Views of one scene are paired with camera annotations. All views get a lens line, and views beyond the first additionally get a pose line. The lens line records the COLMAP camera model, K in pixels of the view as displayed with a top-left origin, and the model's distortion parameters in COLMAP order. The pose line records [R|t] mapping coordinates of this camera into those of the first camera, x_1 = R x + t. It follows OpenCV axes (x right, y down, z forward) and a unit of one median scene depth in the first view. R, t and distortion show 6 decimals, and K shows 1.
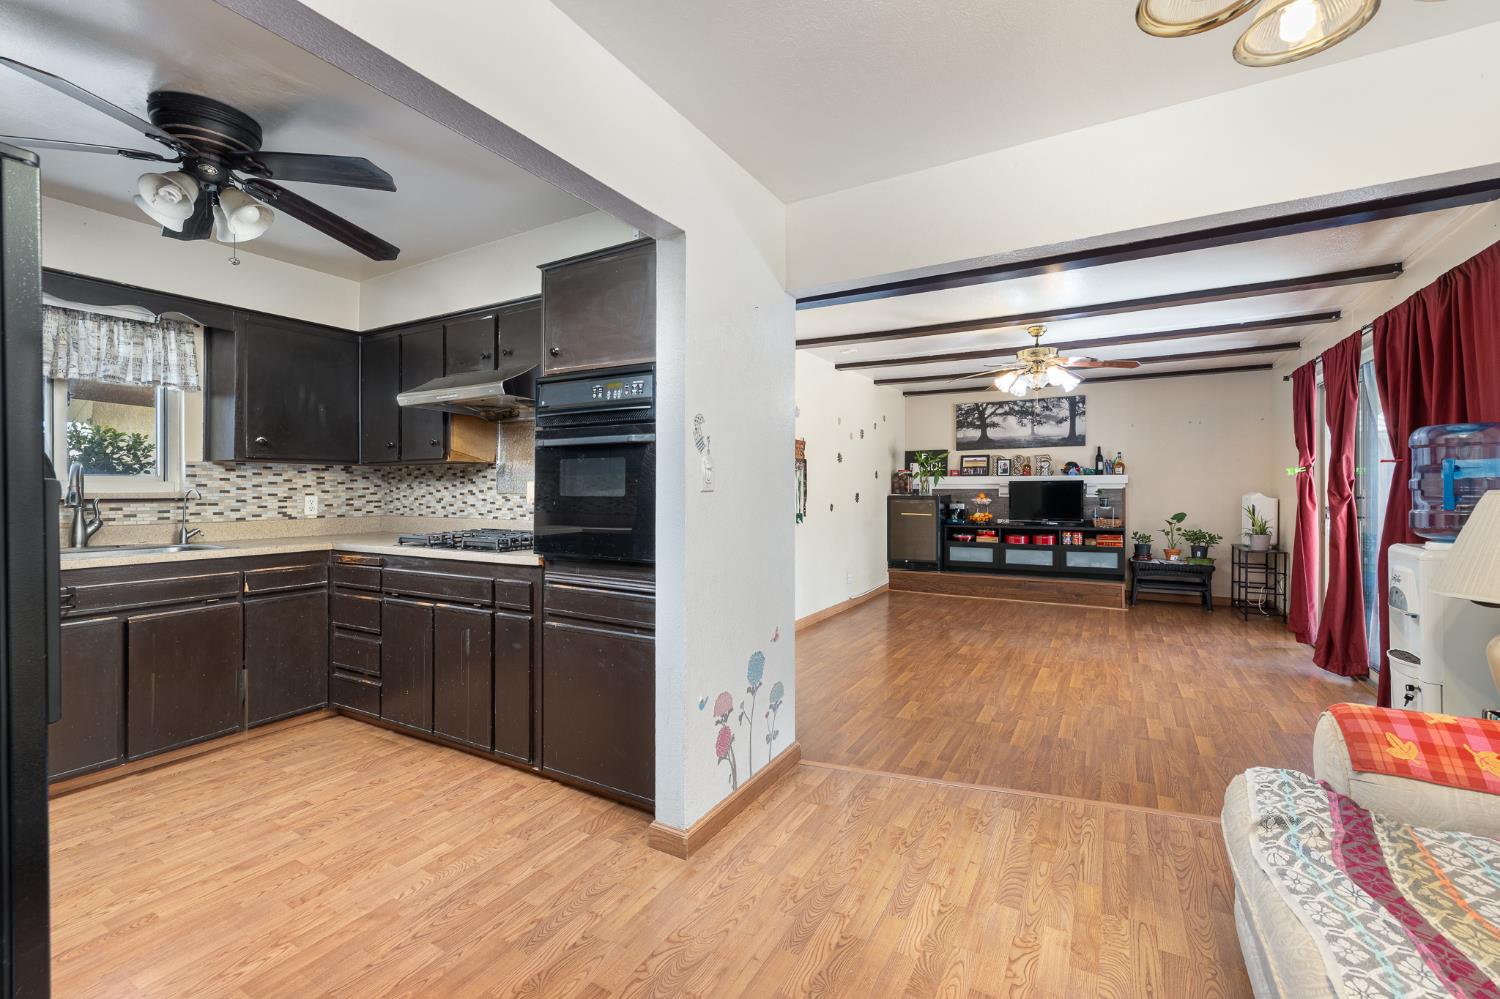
lens RADIAL K [[627.1, 0, 751.6], [0, 627.1, 488.8], [0, 0, 1]] dist [-0.001419, 0.000145]
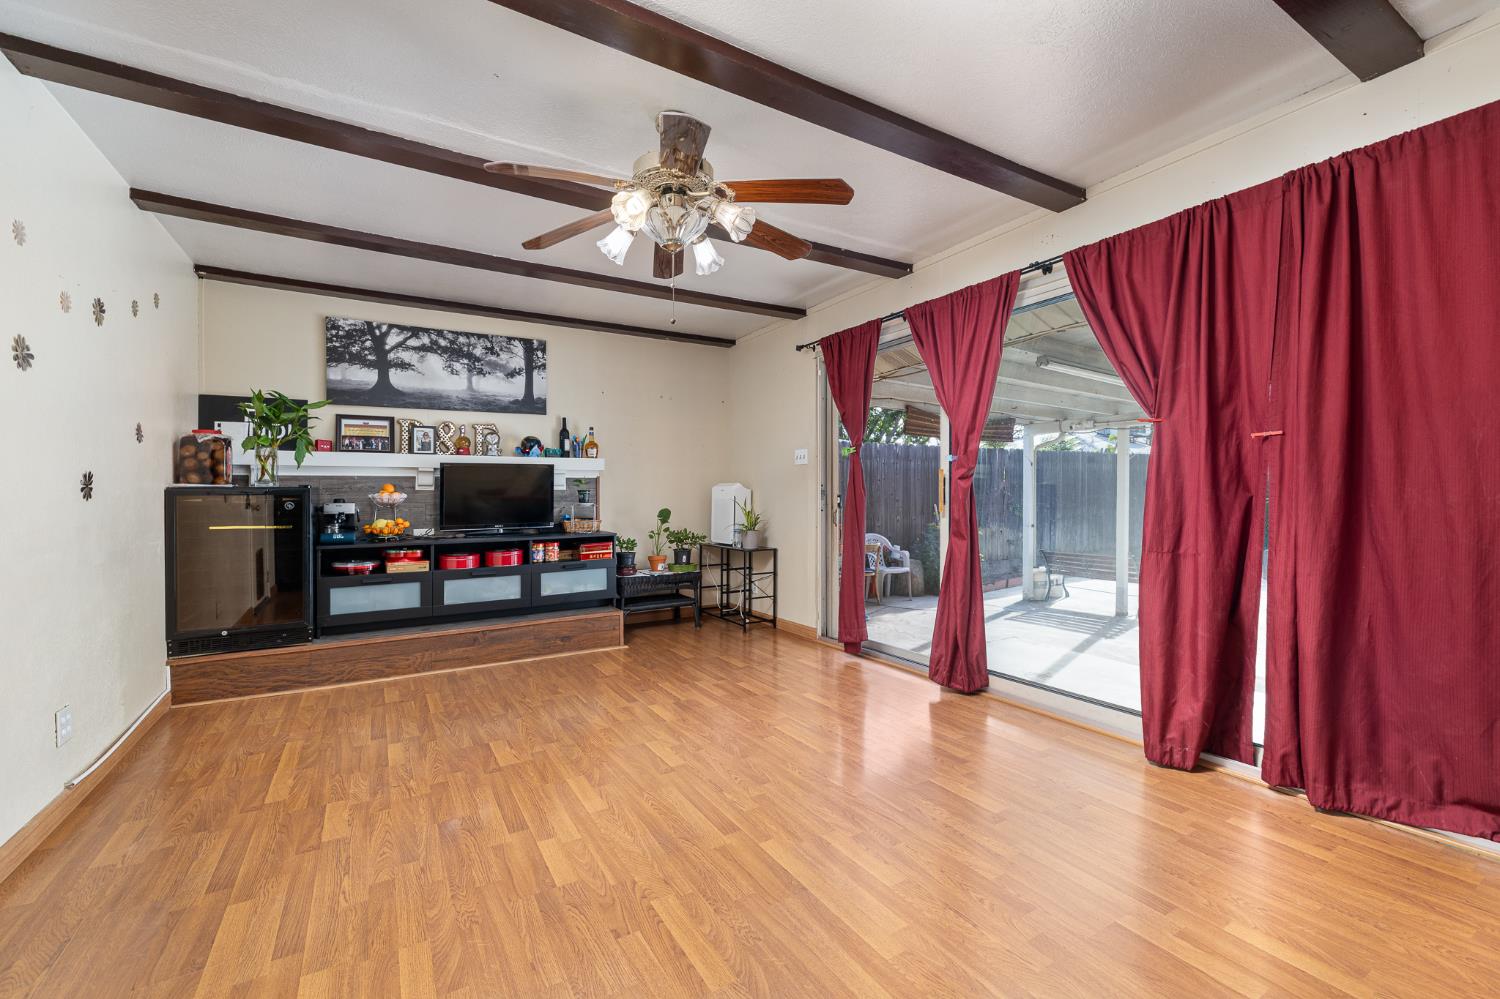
lens RADIAL K [[627.1, 0, 755.7], [0, 627.1, 502.5], [0, 0, 1]] dist [-0.001419, 0.000145]
pose [[0.502032, -0.019051, 0.864639, 0.049580], [0.002088, 0.999781, 0.020816, 0.012257], [-0.864847, -0.008645, 0.501962, 0.425056]]
